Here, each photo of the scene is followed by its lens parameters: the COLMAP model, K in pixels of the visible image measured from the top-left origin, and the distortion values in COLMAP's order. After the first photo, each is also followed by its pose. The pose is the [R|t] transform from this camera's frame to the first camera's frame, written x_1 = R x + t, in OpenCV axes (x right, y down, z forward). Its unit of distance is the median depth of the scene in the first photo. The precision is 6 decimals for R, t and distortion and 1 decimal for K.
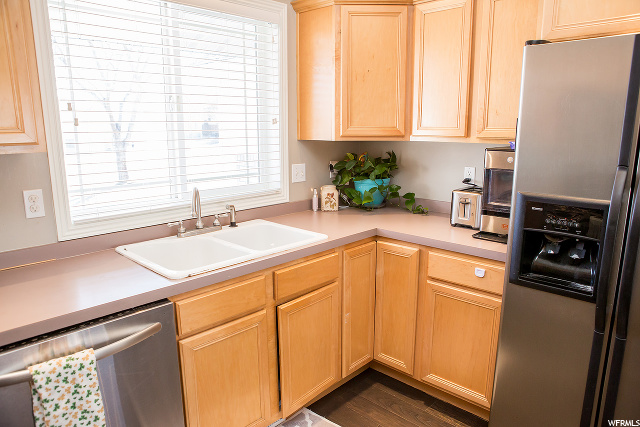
lens RADIAL K [[435.9, 0, 320.0], [0, 435.9, 213.5], [0, 0, 1]] dist [-0.104623, 0.074484]
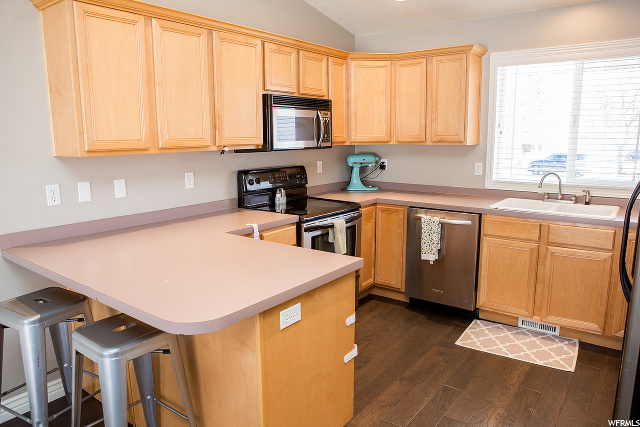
lens RADIAL K [[454.8, 0, 320.0], [0, 454.8, 213.5], [0, 0, 1]] dist [-0.113645, 0.103845]
pose [[0.113486, 0.174592, -0.978079, 1.142926], [-0.189088, 0.970241, 0.151253, 0.003303], [0.975380, 0.167778, 0.143122, -0.079312]]
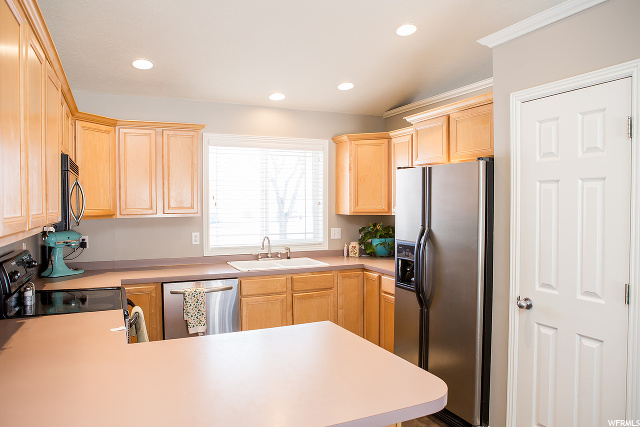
lens RADIAL K [[454.8, 0, 320.0], [0, 454.8, 213.5], [0, 0, 1]] dist [-0.113645, 0.103845]
pose [[0.929313, 0.009251, -0.369176, 0.641511], [-0.072421, 0.984840, -0.157624, 0.134181], [0.362121, 0.173219, 0.915895, -0.773192]]
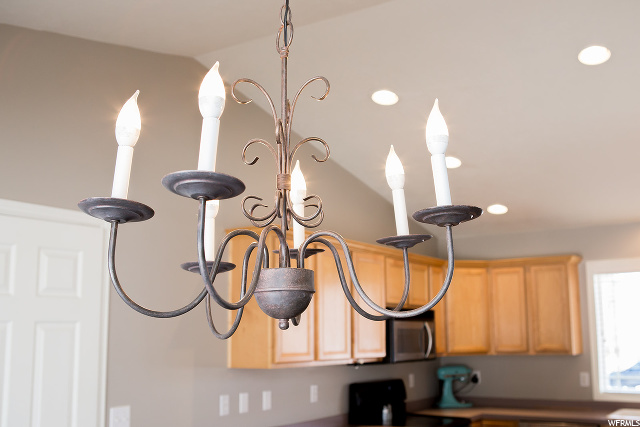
lens RADIAL K [[697.9, 0, 320.0], [0, 697.9, 213.5], [0, 0, 1]] dist [-0.113755, 0.018809]
pose [[0.173059, -0.163182, -0.971299, 1.822338], [-0.190899, 0.961920, -0.195619, 0.070429], [0.966234, 0.219273, 0.135317, -0.653981]]
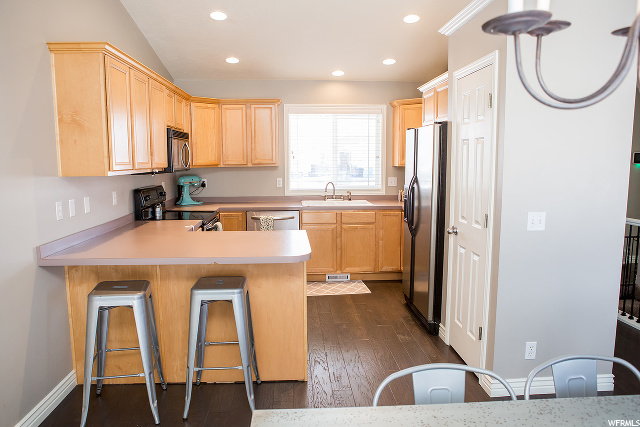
lens RADIAL K [[454.8, 0, 320.0], [0, 454.8, 213.5], [0, 0, 1]] dist [-0.113645, 0.103845]
pose [[0.737124, 0.083514, -0.670577, 1.359071], [-0.131941, 0.991022, -0.021612, 0.175517], [0.662752, 0.104408, 0.741525, -0.957544]]
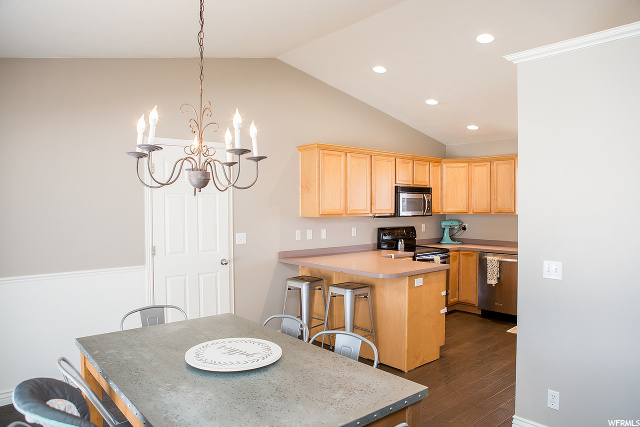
lens RADIAL K [[445.6, 0, 320.0], [0, 445.6, 213.5], [0, 0, 1]] dist [-0.109820, 0.087005]
pose [[-0.088905, 0.023286, -0.995768, 2.215047], [-0.193706, 0.980235, 0.040217, 0.022814], [0.977023, 0.196462, -0.082637, -0.282760]]
